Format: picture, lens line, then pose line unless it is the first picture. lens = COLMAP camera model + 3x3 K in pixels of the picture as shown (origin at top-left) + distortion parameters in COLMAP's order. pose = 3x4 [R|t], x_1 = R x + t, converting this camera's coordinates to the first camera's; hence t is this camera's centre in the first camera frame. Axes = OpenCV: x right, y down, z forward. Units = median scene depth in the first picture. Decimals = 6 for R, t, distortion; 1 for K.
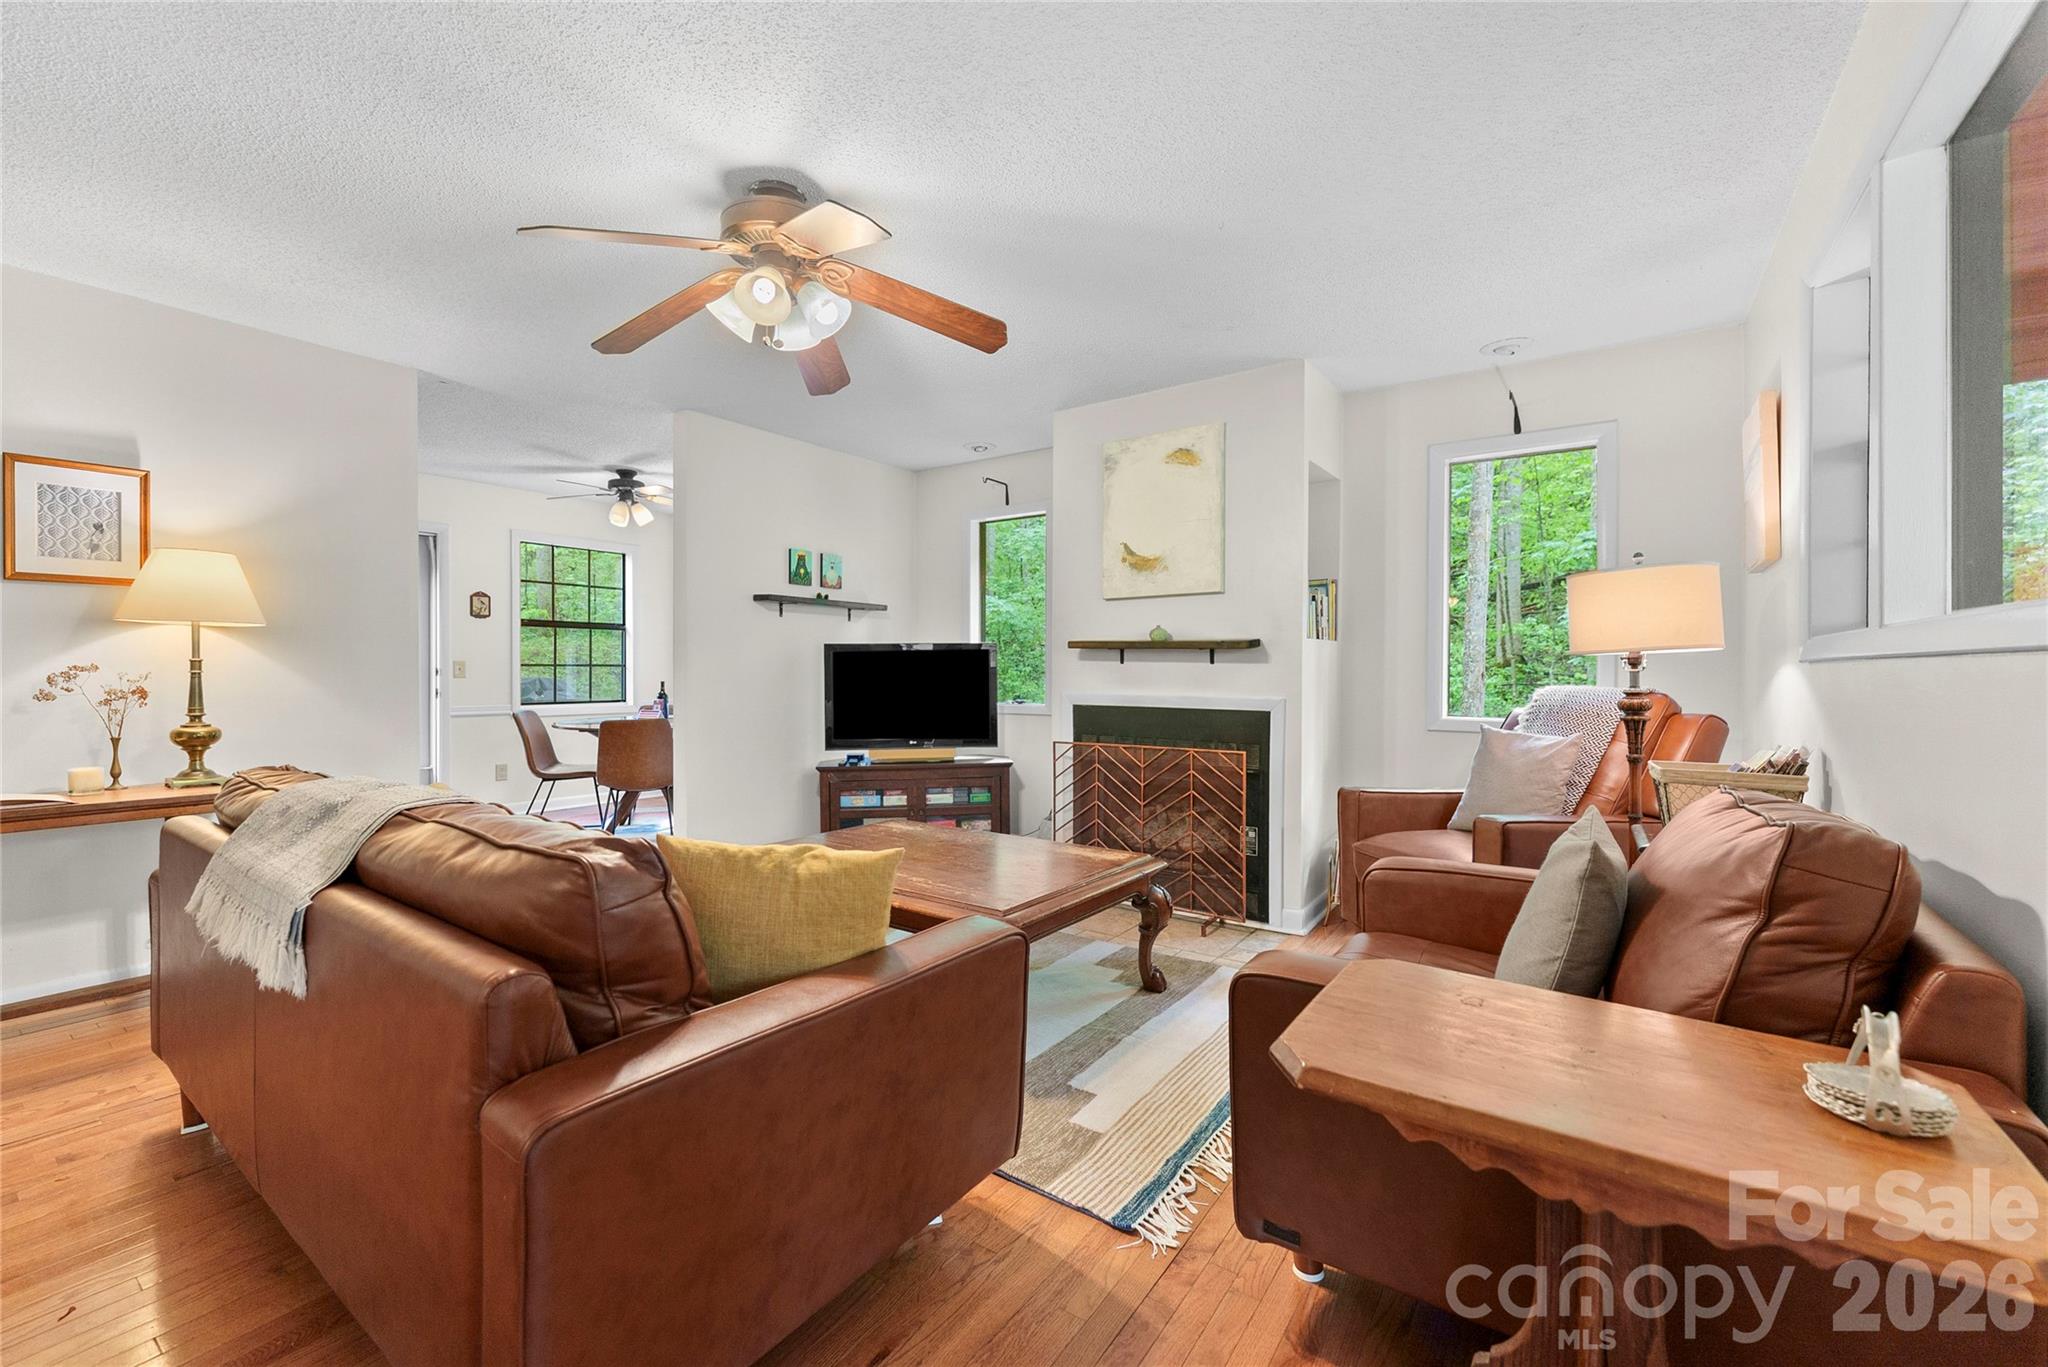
lens RADIAL K [[827.1, 0, 1027.7], [0, 827.1, 677.9], [0, 0, 1]] dist [-0.002222, 0.000035]
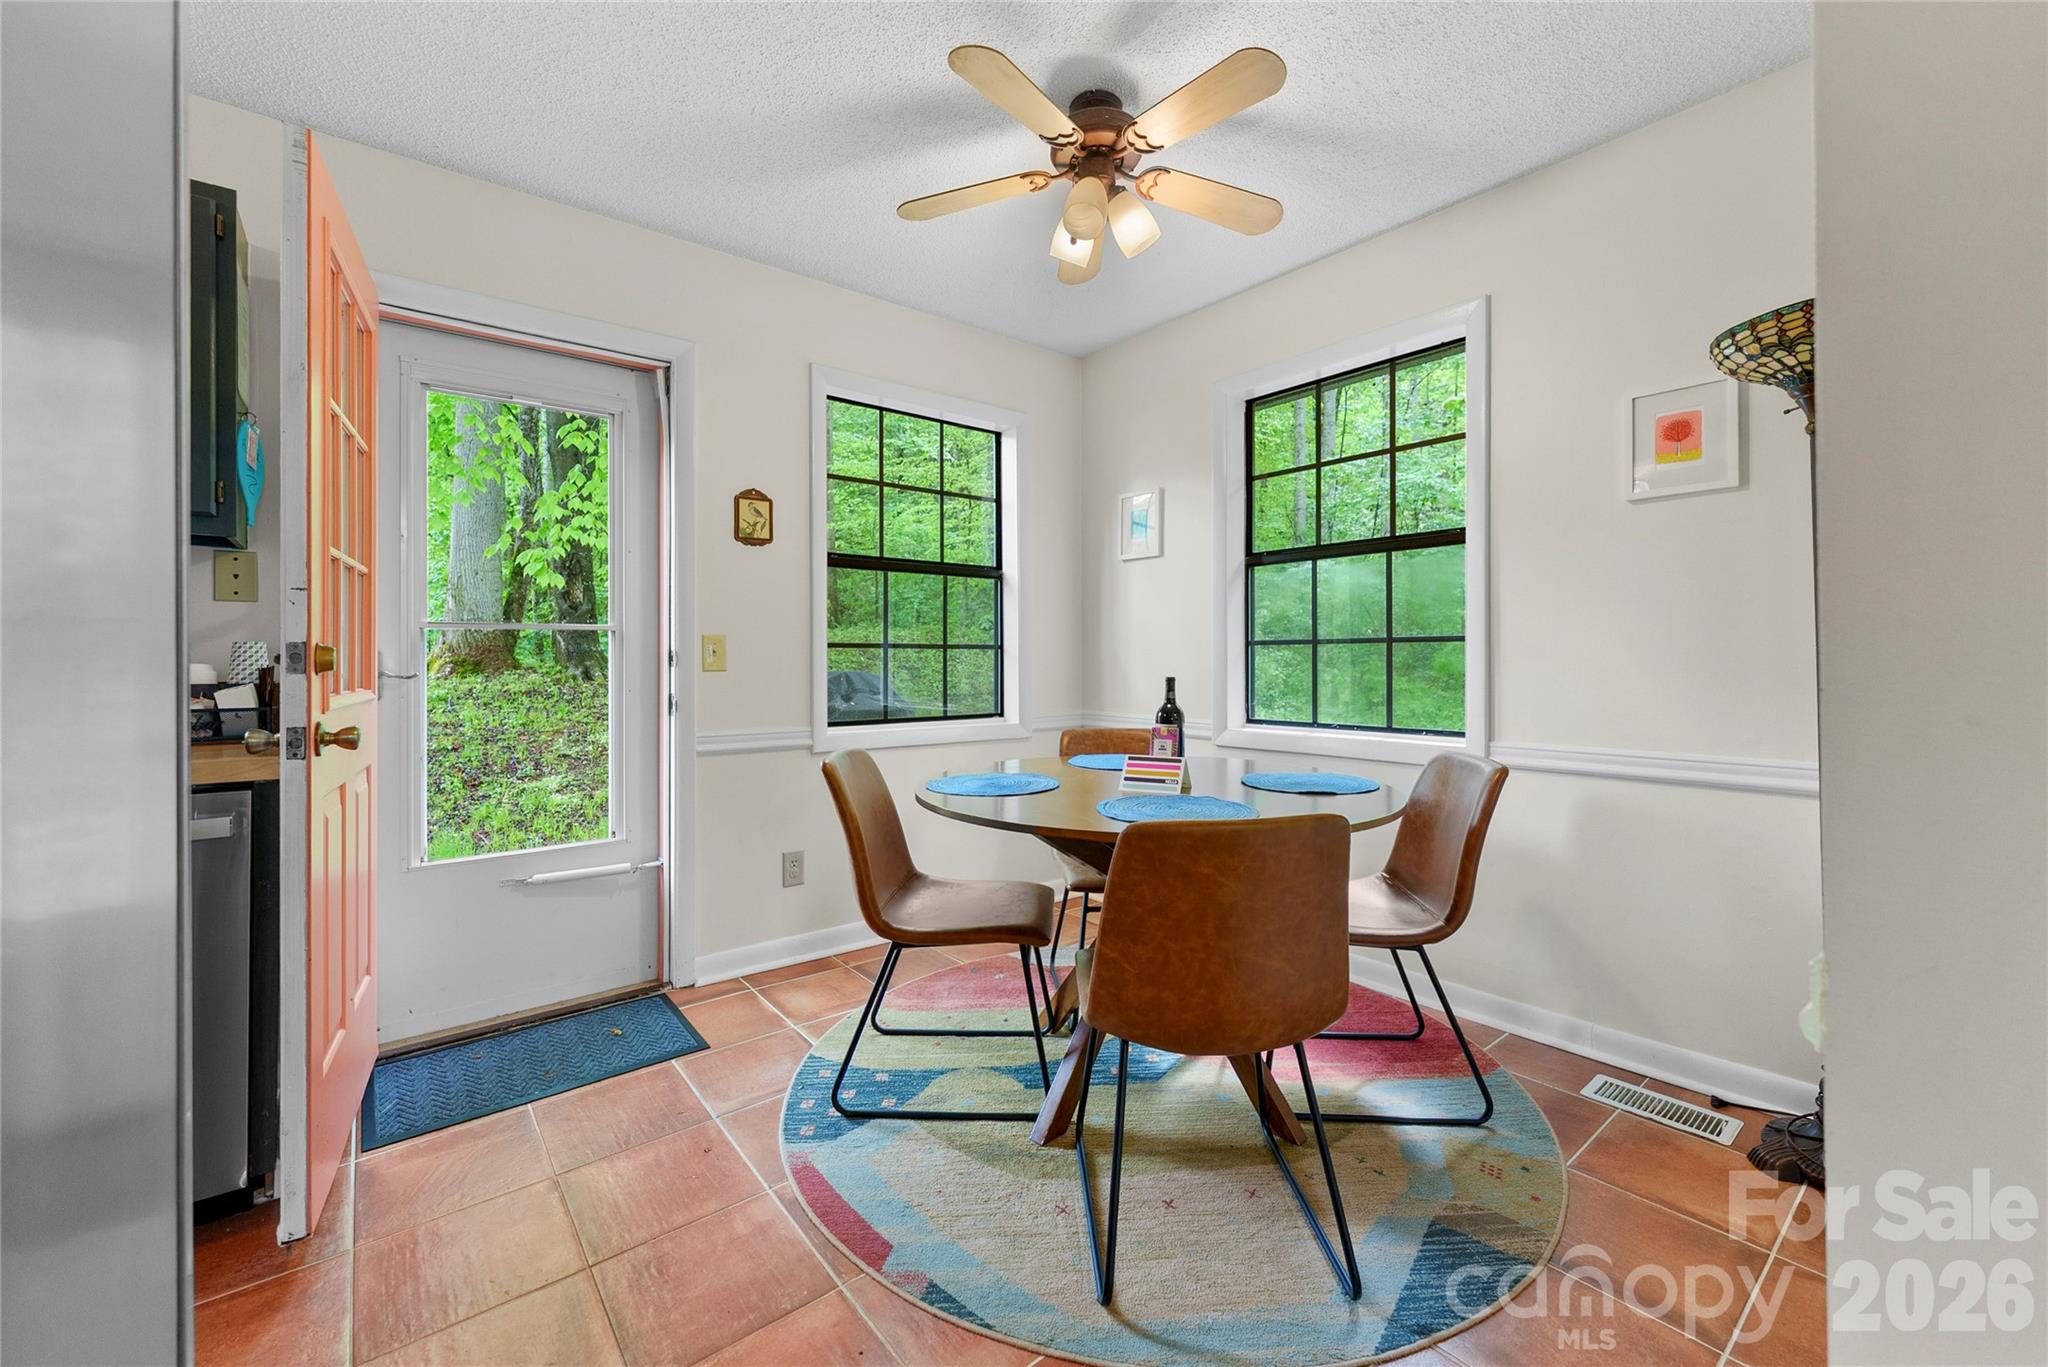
lens RADIAL K [[827.1, 0, 1033.4], [0, 827.1, 656.6], [0, 0, 1]] dist [-0.002222, 0.000035]
pose [[0.962308, -0.010686, -0.271753, -0.550576], [0.005533, 0.999790, -0.019721, 0.003098], [0.271907, 0.017474, 0.962165, 0.853491]]
